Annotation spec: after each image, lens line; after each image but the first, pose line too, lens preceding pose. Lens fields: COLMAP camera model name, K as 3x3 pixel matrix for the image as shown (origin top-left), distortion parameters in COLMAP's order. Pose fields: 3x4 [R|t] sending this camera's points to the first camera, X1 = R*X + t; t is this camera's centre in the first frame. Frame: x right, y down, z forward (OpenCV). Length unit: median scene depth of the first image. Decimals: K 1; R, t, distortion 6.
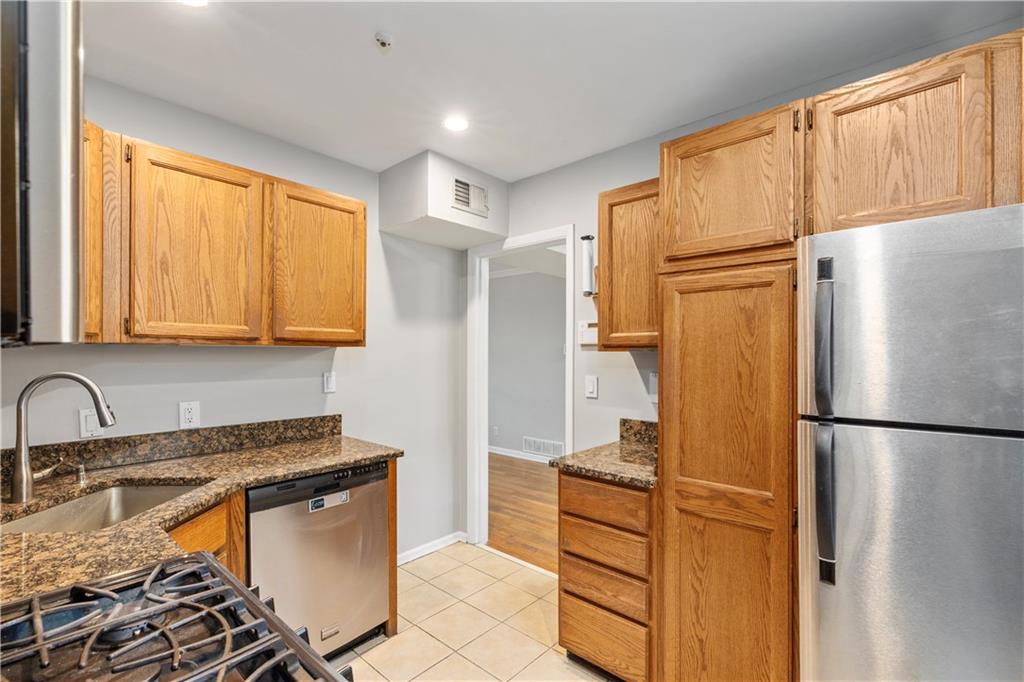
lens RADIAL K [[462.0, 0, 518.3], [0, 462.0, 349.5], [0, 0, 1]] dist [0.008237, -0.000535]
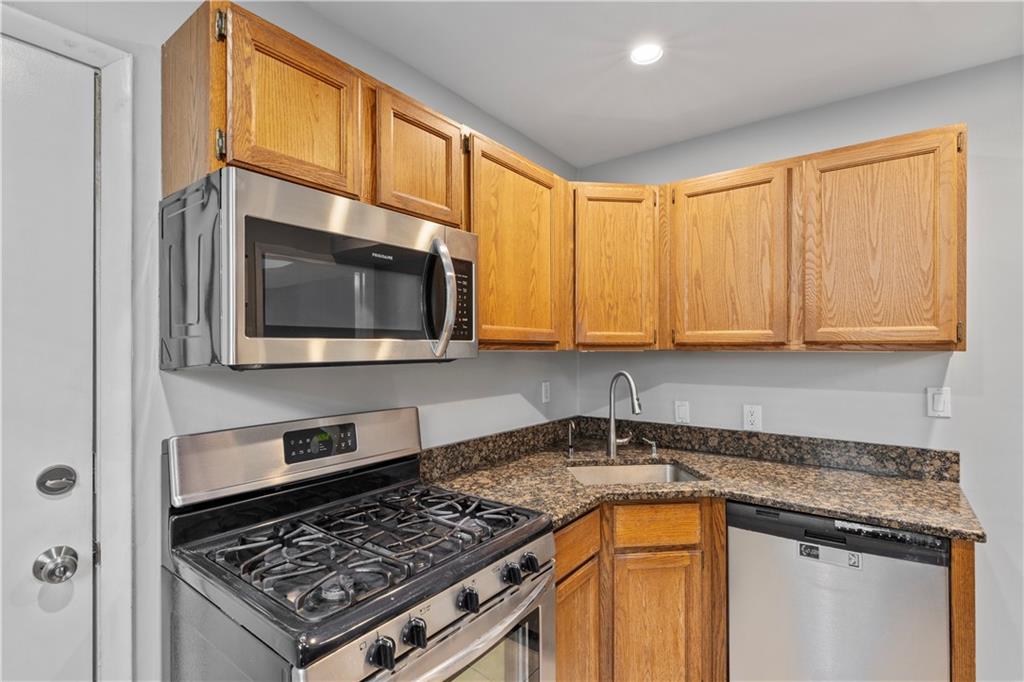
lens RADIAL K [[480.4, 0, 512.0], [0, 480.4, 341.0], [0, 0, 1]] dist [-0.001381, -0.000510]
pose [[0.079253, -0.017620, -0.996699, 0.335323], [0.005567, 0.999836, -0.017233, -0.014985], [0.996839, -0.004183, 0.079338, 0.404452]]
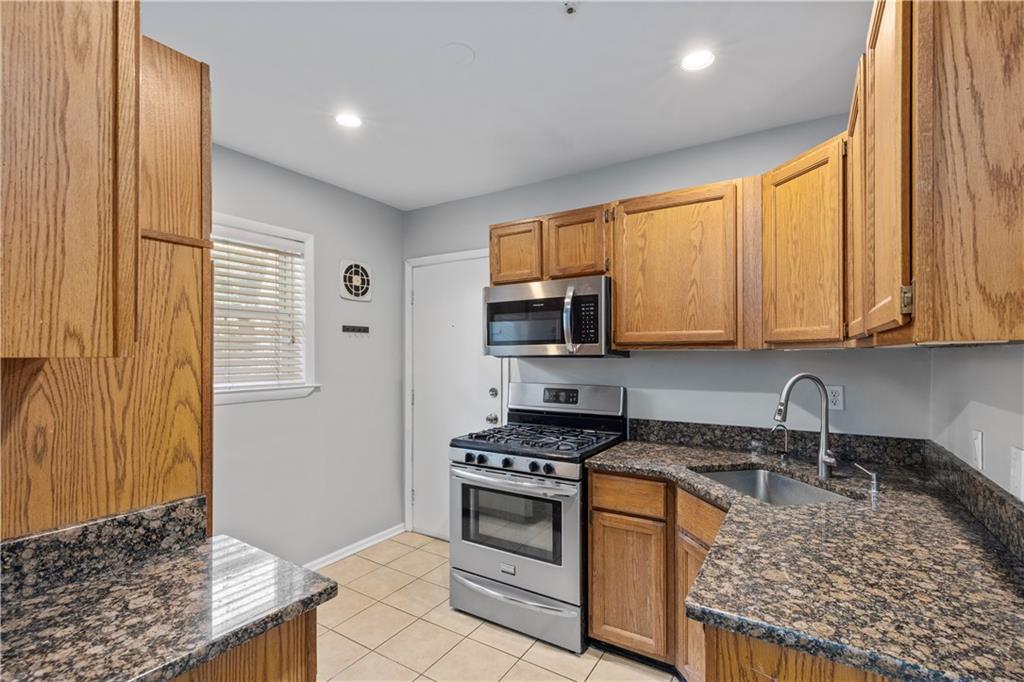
lens RADIAL K [[462.0, 0, 518.3], [0, 462.0, 349.5], [0, 0, 1]] dist [0.008237, -0.000535]
pose [[-0.985285, -0.001355, -0.170916, -0.034752], [0.001280, 0.999882, -0.015308, 0.002892], [0.170916, -0.015301, -0.985167, 1.515962]]
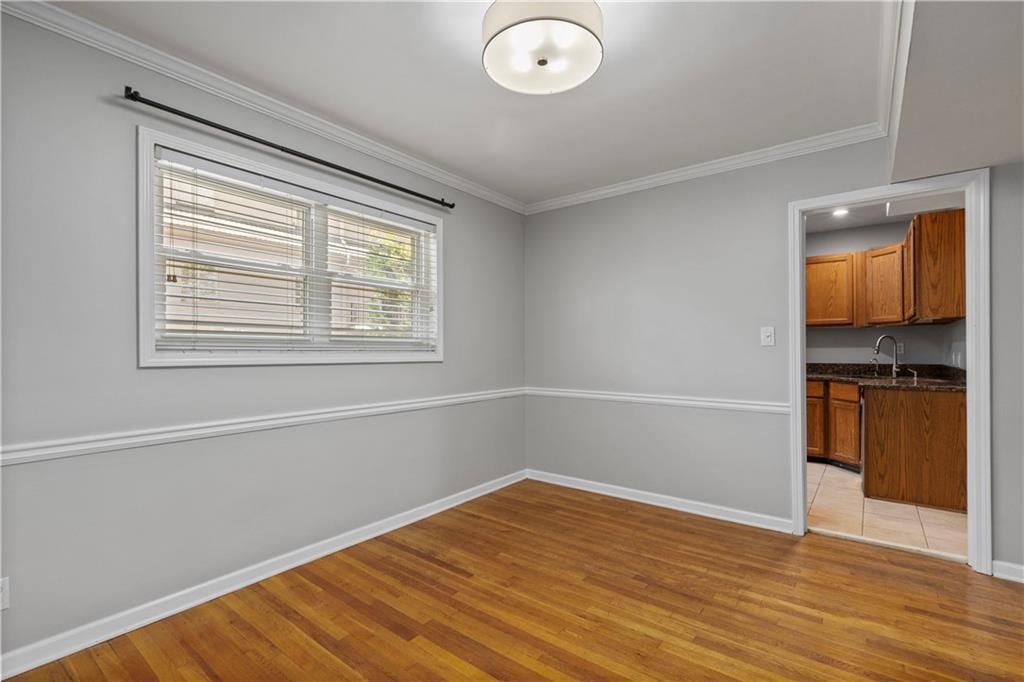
lens RADIAL K [[462.0, 0, 518.3], [0, 462.0, 349.5], [0, 0, 1]] dist [0.008237, -0.000535]
pose [[-0.996919, 0.004151, -0.078329, 1.192261], [0.004984, 0.999933, -0.010441, 0.118802], [0.078280, -0.010799, -0.996873, 2.797878]]
